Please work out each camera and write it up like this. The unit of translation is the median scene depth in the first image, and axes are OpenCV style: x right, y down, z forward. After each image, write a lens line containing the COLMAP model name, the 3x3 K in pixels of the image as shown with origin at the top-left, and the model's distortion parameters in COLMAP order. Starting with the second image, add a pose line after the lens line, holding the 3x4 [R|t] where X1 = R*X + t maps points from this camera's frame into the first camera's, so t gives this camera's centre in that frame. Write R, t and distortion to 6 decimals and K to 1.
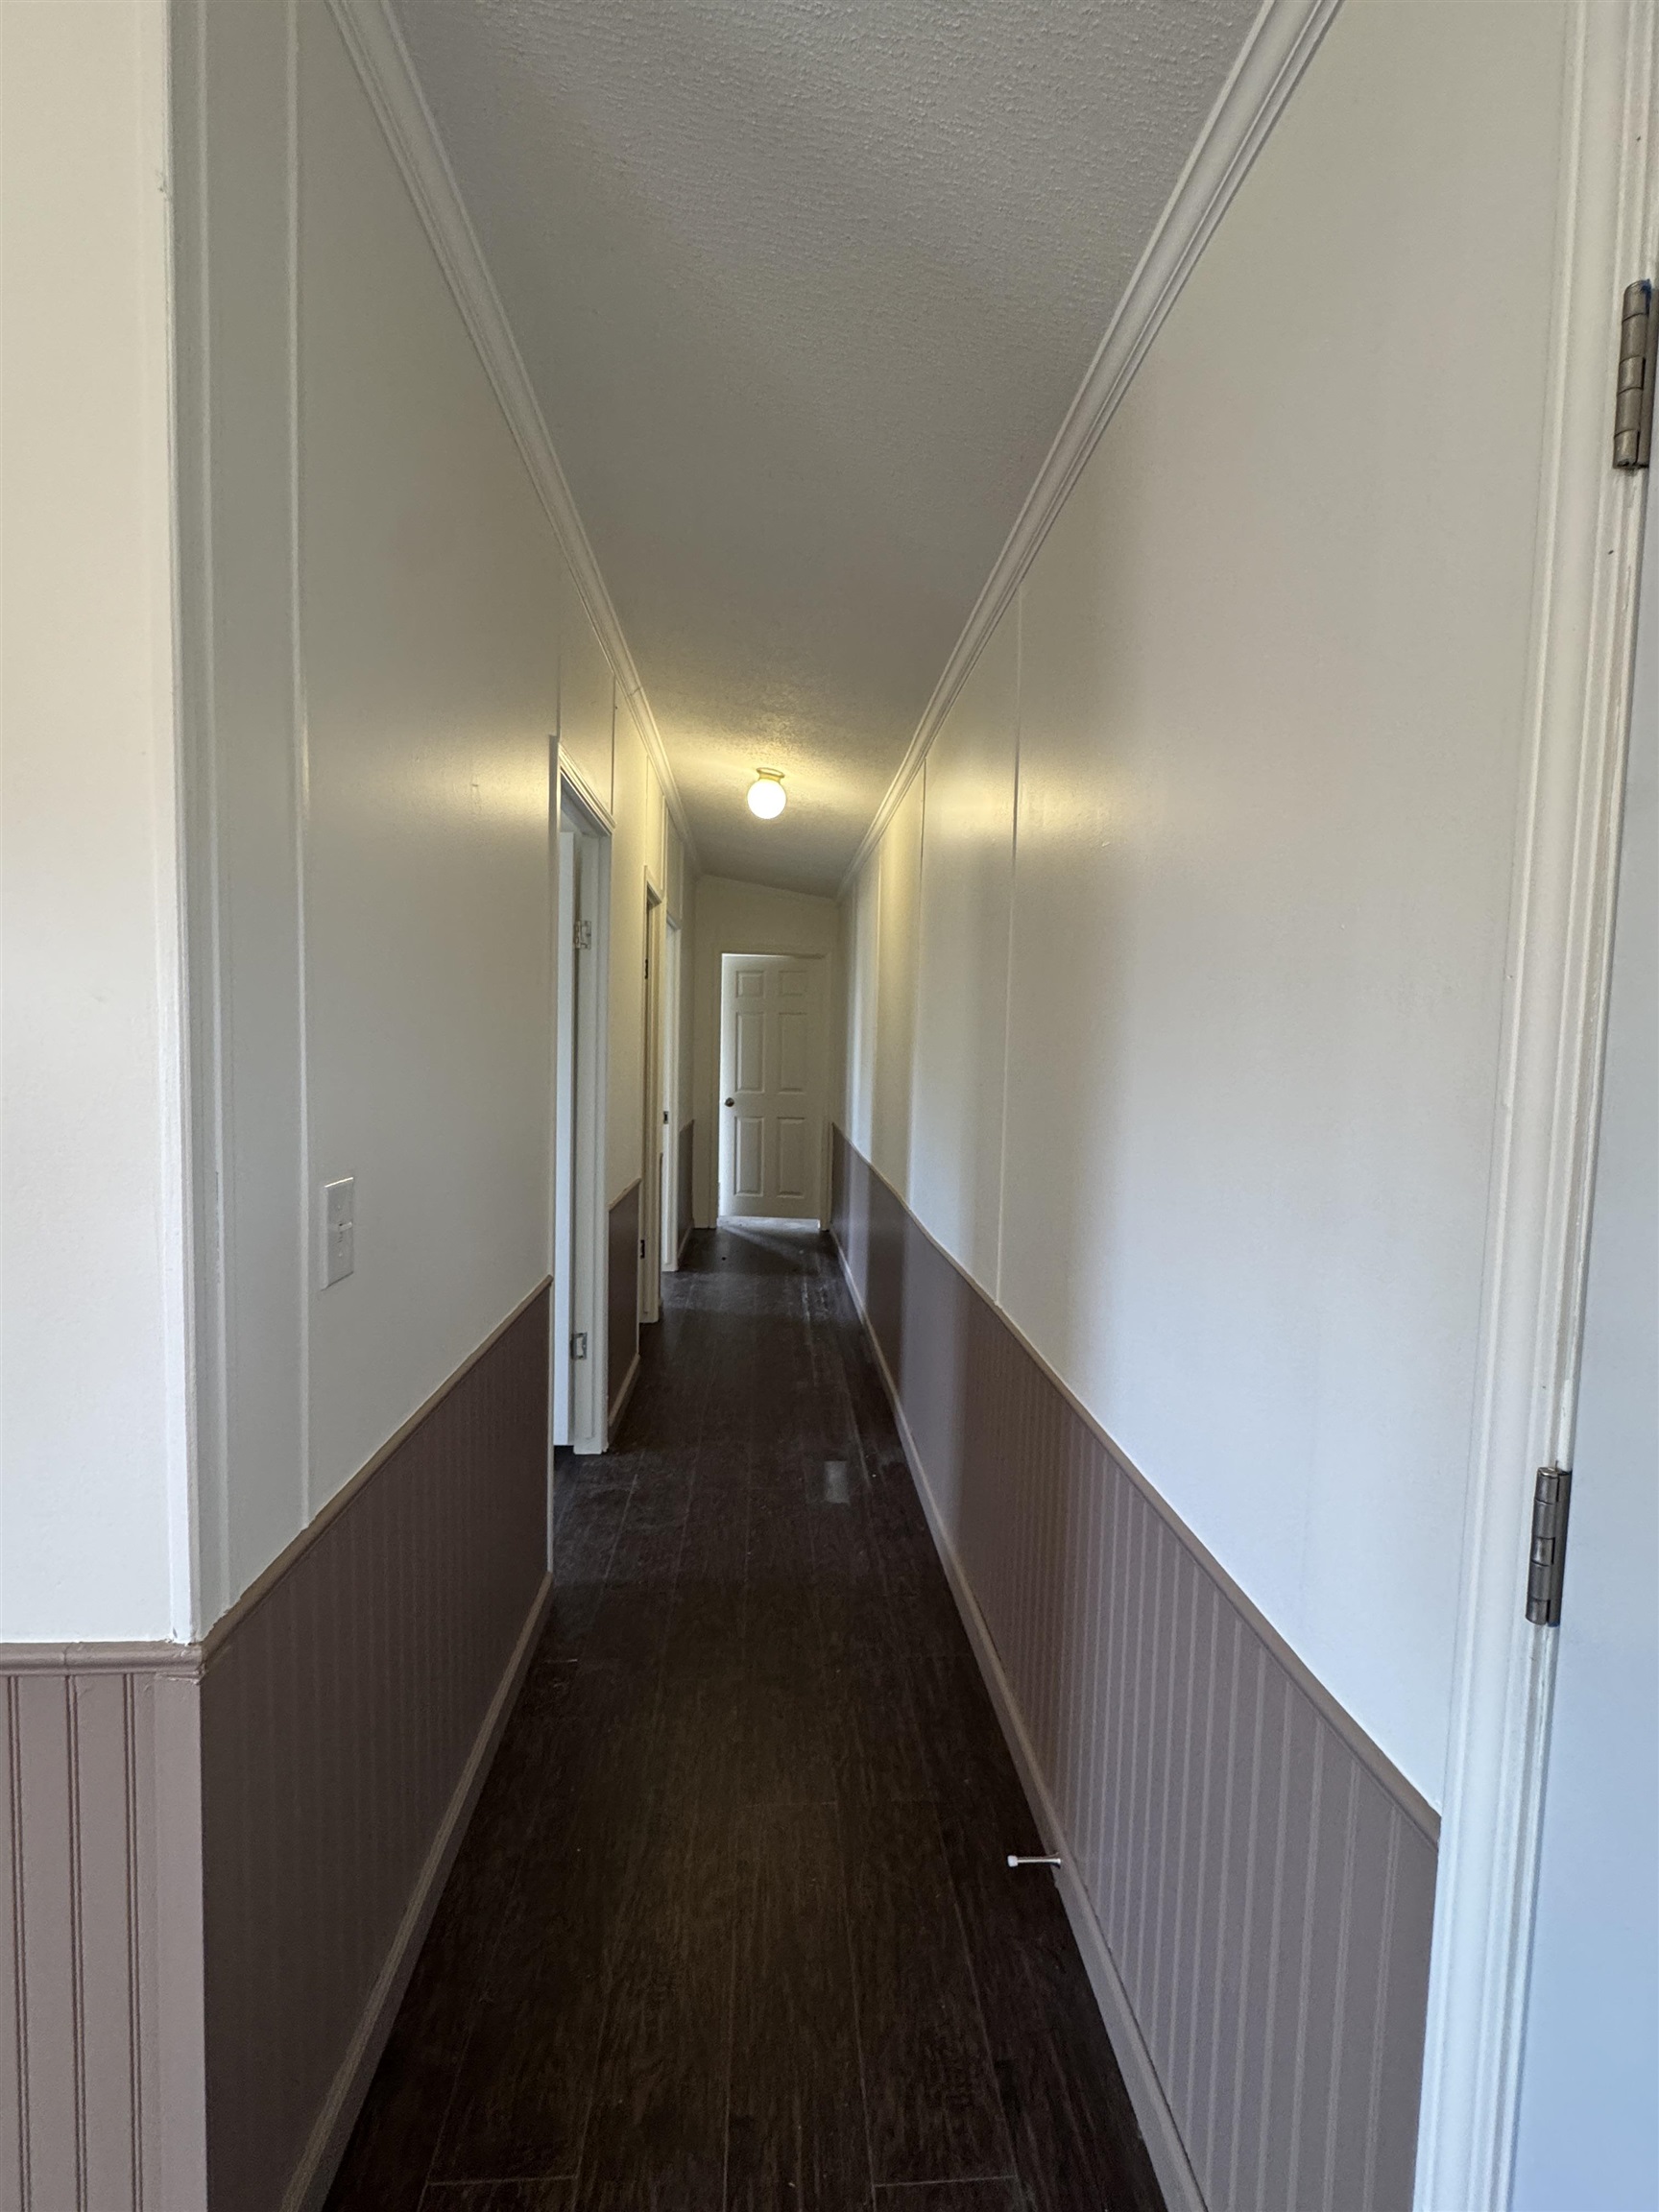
lens RADIAL K [[928.9, 0, 833.8], [0, 928.9, 1099.0], [0, 0, 1]] dist [-0.005995, 0.001099]
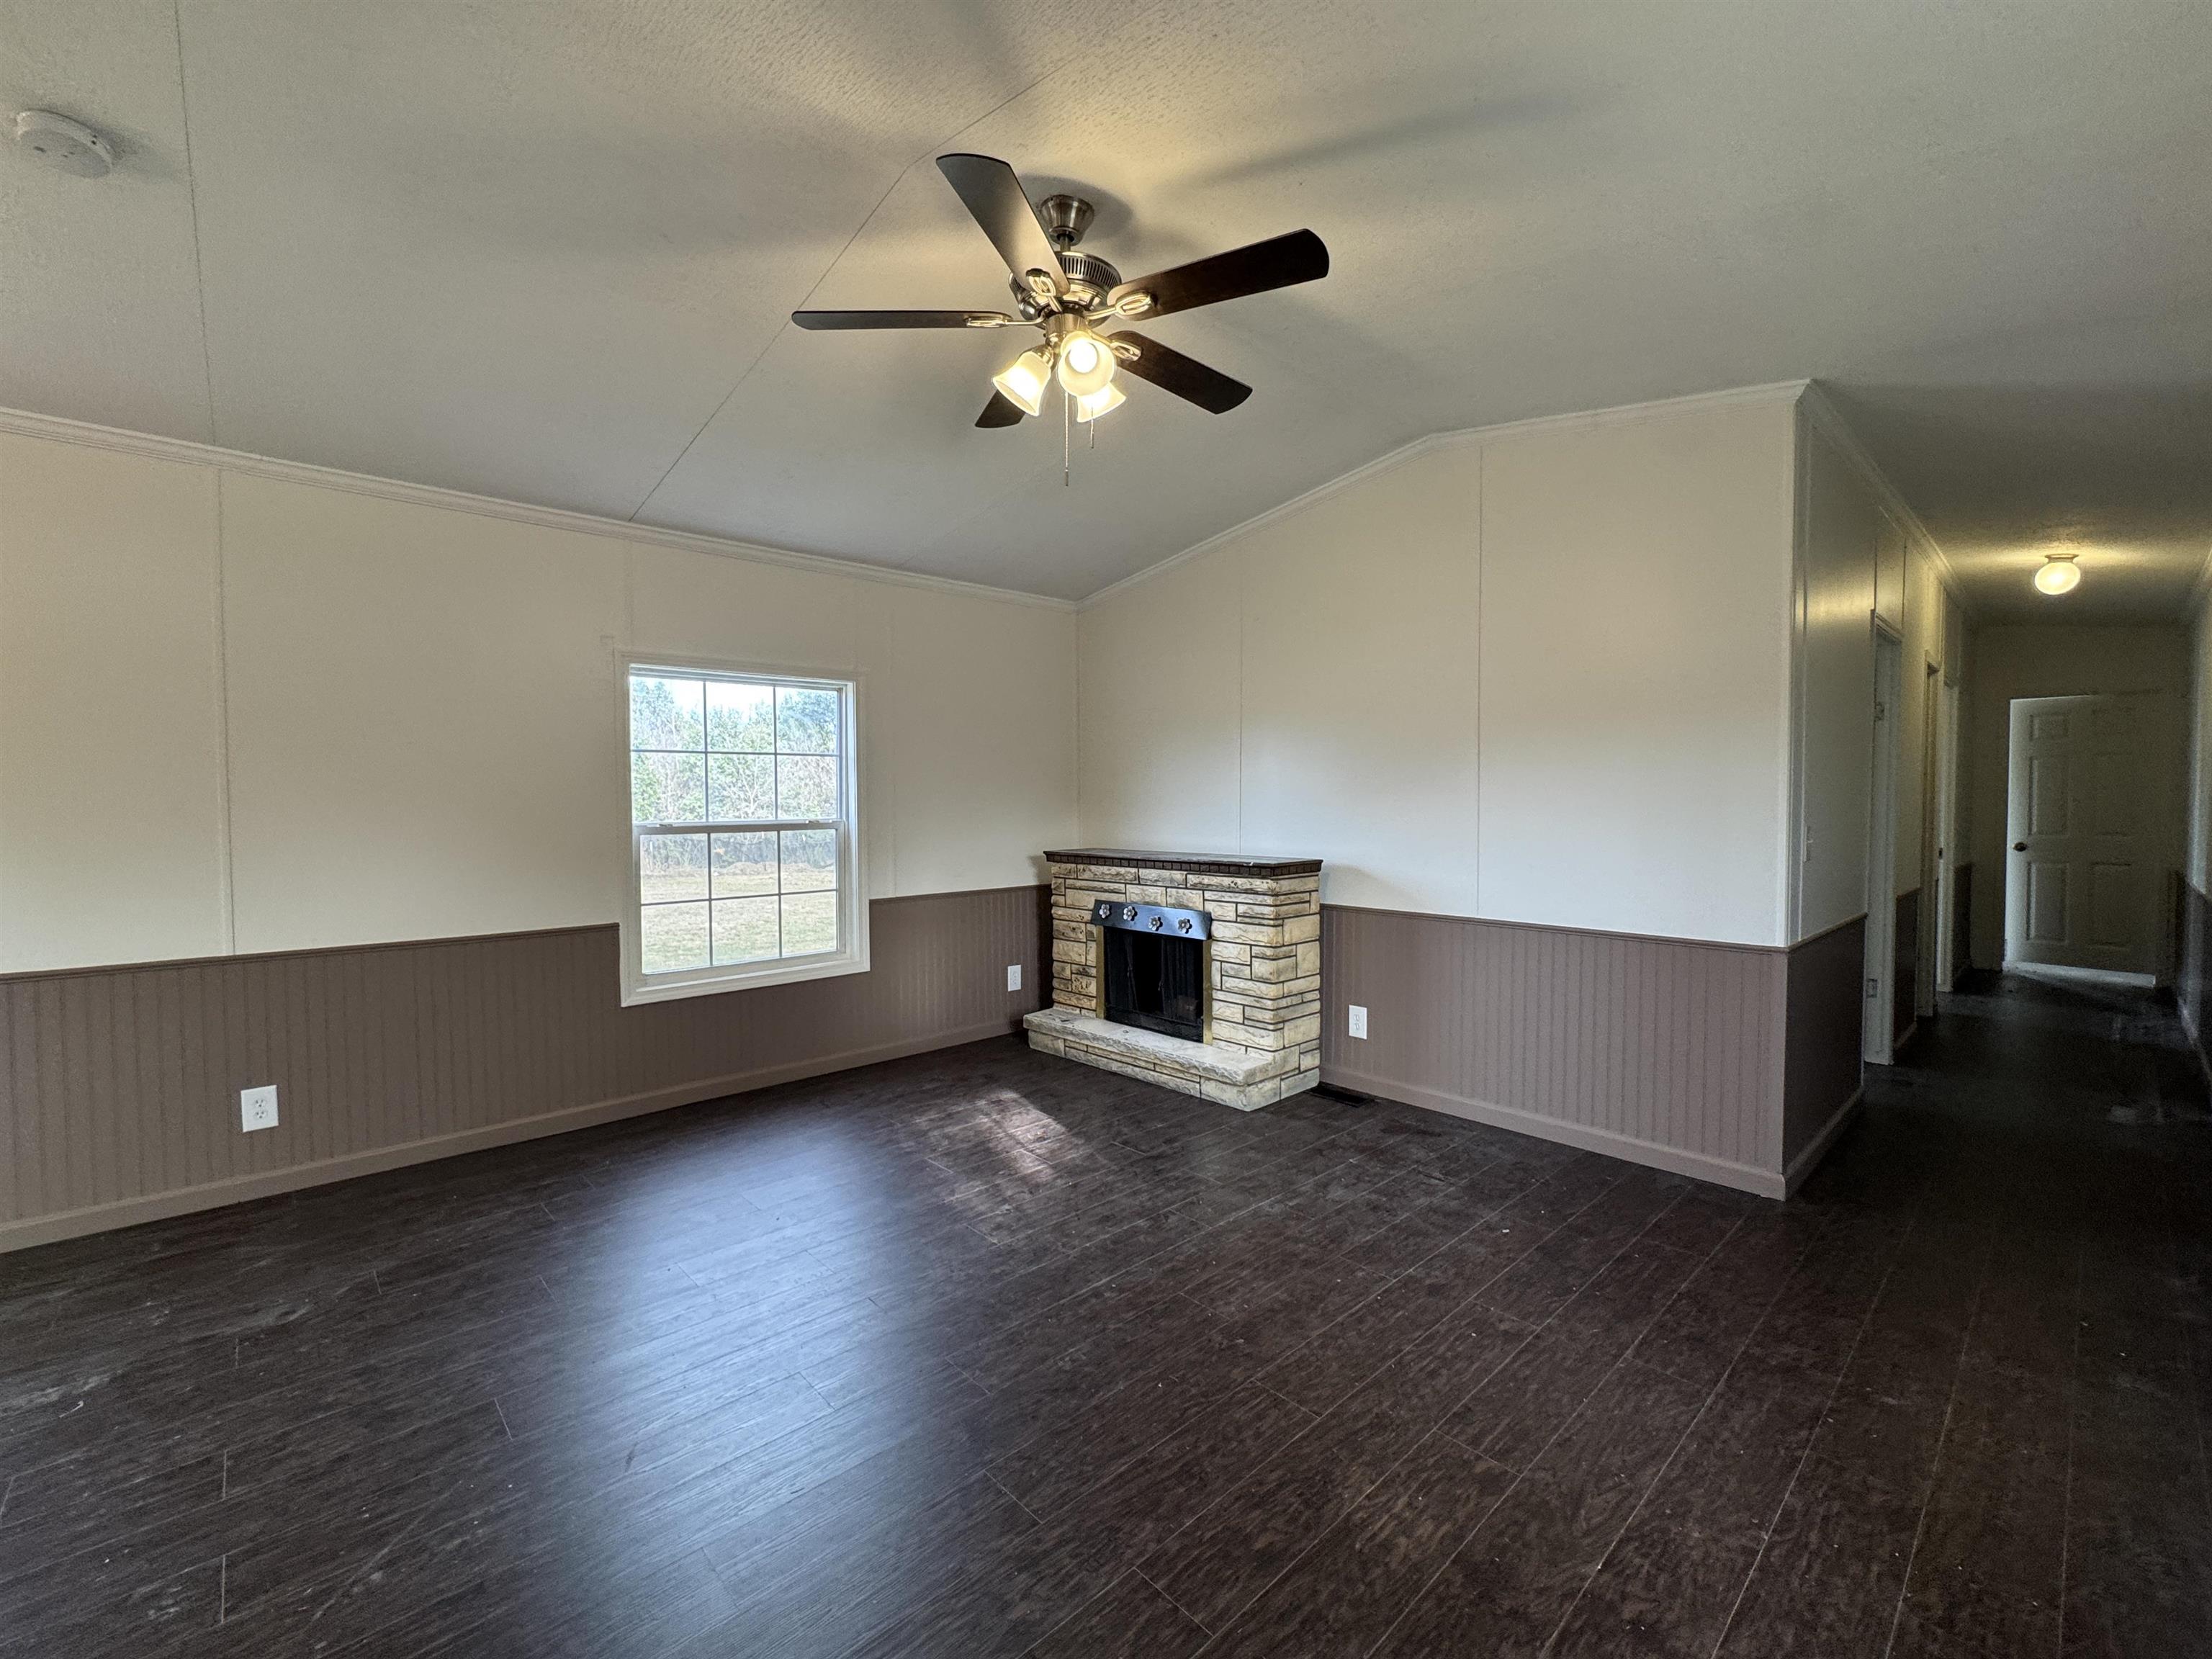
lens RADIAL K [[928.9, 0, 1117.7], [0, 928.9, 835.0], [0, 0, 1]] dist [-0.005995, 0.001099]
pose [[0.627988, -0.001129, -0.778222, 0.063563], [-0.027781, 0.999329, -0.023869, 0.050883], [0.777727, 0.036609, 0.627535, -0.463172]]
